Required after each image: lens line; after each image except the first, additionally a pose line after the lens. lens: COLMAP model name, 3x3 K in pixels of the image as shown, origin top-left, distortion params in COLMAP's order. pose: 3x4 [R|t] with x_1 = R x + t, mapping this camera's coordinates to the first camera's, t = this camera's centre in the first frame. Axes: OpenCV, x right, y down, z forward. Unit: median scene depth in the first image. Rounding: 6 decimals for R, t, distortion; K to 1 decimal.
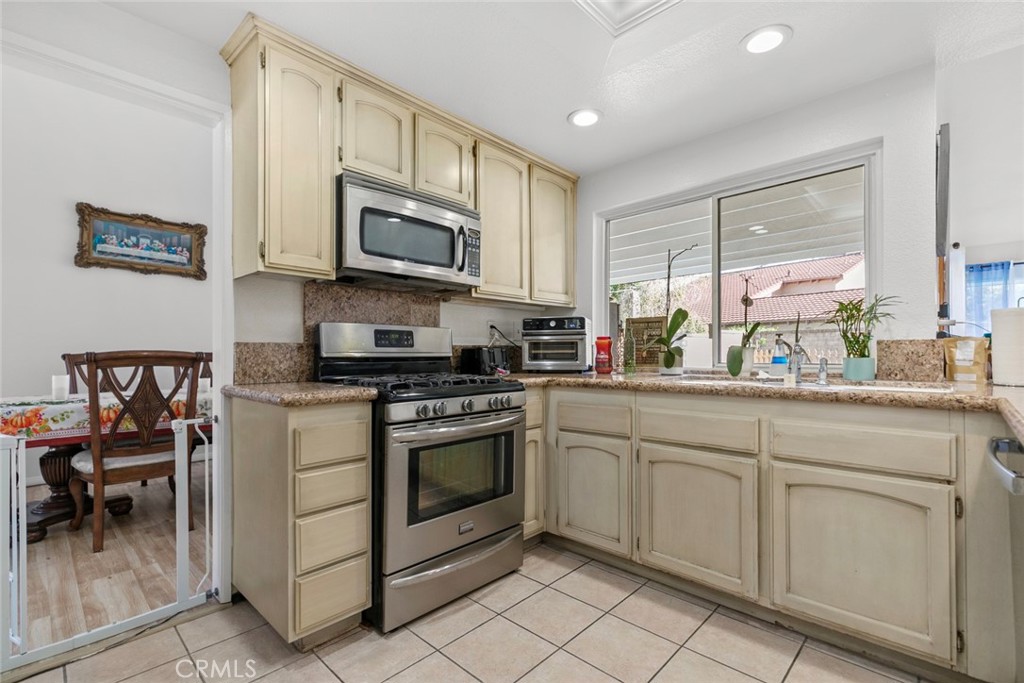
lens RADIAL K [[469.3, 0, 513.8], [0, 469.3, 348.4], [0, 0, 1]] dist [0.008994, 0.000073]
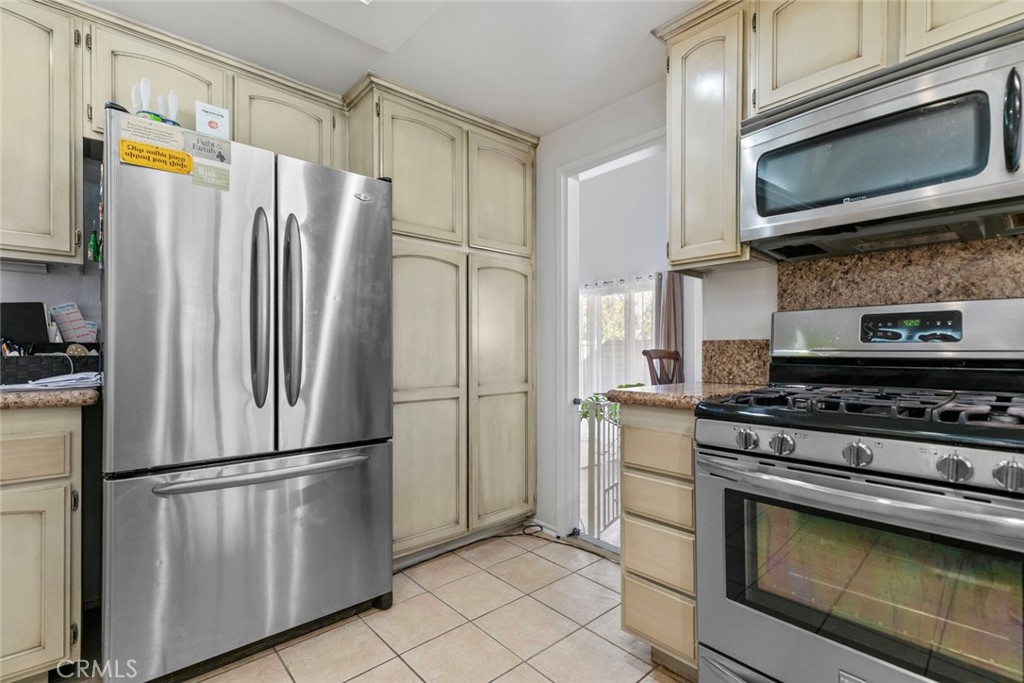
lens RADIAL K [[469.3, 0, 513.2], [0, 469.3, 349.4], [0, 0, 1]] dist [0.008994, 0.000073]
pose [[-0.087126, -0.000892, -0.996197, 0.435327], [0.010175, 0.999947, -0.001786, 0.003754], [0.996145, -0.010292, -0.087112, 0.643574]]
